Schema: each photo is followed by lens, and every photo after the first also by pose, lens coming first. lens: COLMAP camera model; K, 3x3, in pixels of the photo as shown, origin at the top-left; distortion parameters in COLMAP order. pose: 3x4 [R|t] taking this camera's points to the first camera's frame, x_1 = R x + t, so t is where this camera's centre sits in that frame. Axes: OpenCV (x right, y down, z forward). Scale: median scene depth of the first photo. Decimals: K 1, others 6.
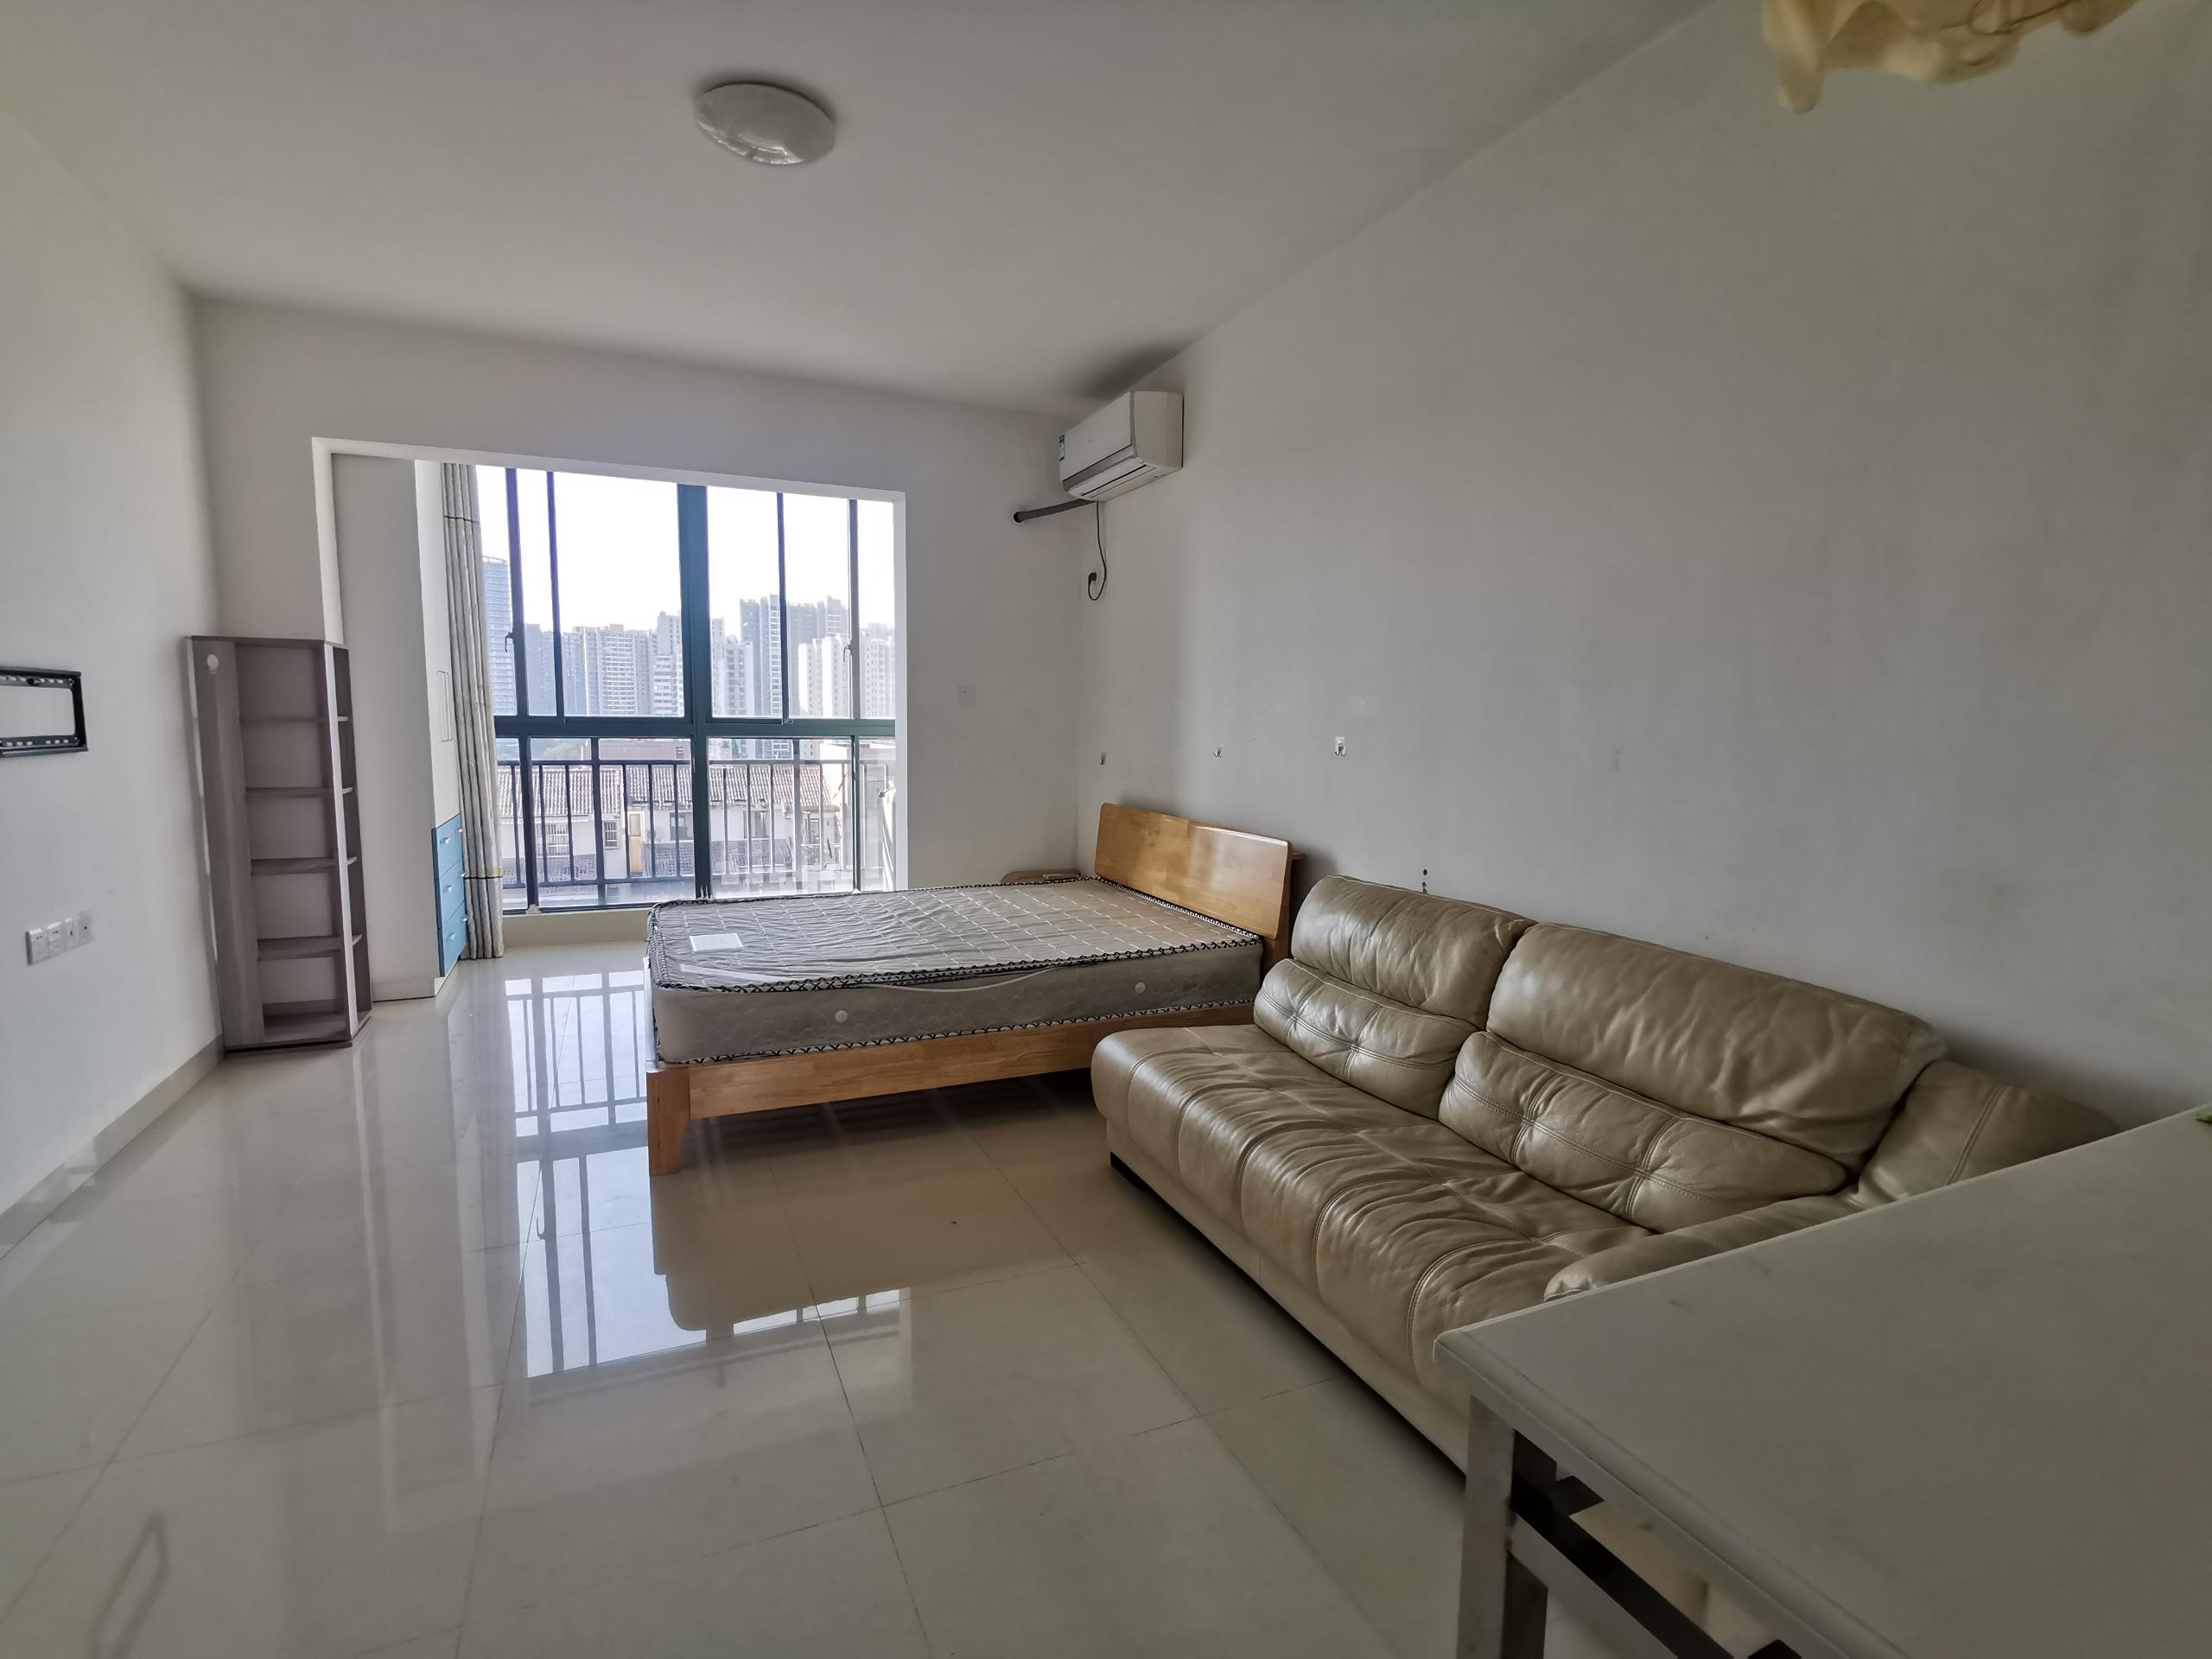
lens RADIAL K [[1068.8, 0, 1091.9], [0, 1068.8, 839.7], [0, 0, 1]] dist [-0.000506, -0.012376]
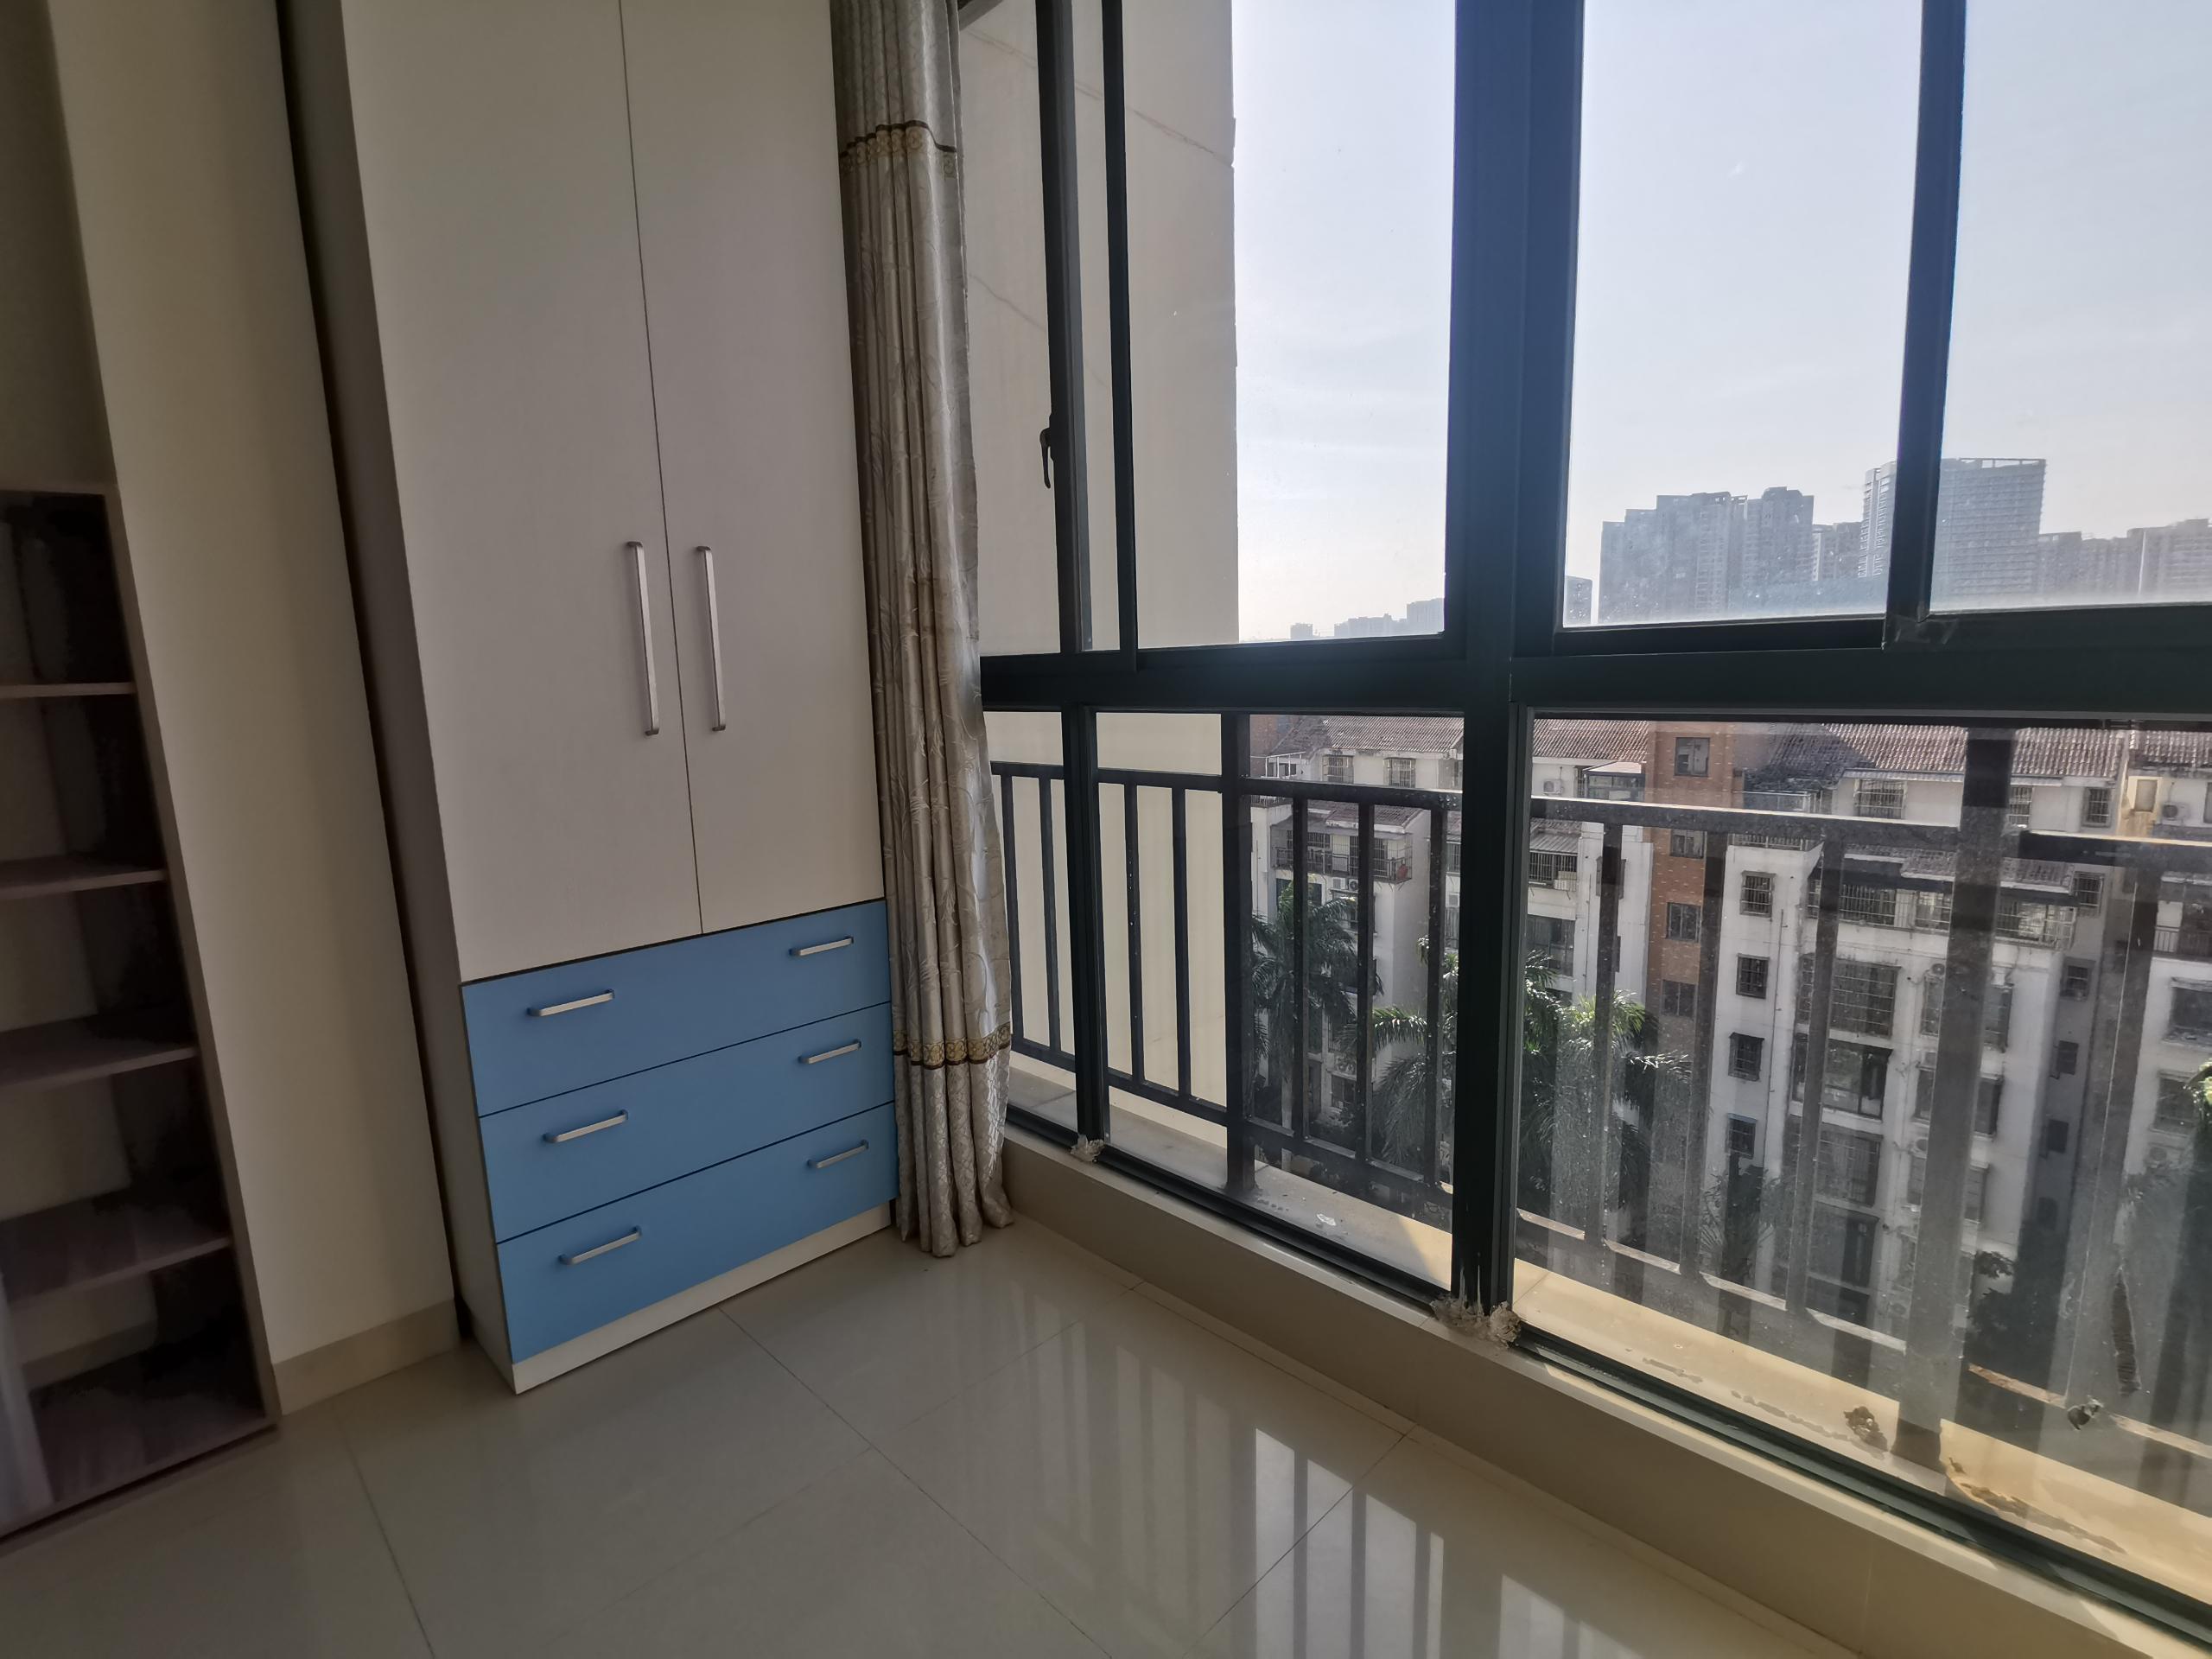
lens RADIAL K [[1068.8, 0, 1091.9], [0, 1068.8, 839.7], [0, 0, 1]] dist [-0.000506, -0.012376]
pose [[0.349806, 0.125746, -0.928345, -0.169366], [-0.071659, 0.991639, 0.107318, -0.089059], [0.934078, 0.028983, 0.355892, 0.849603]]
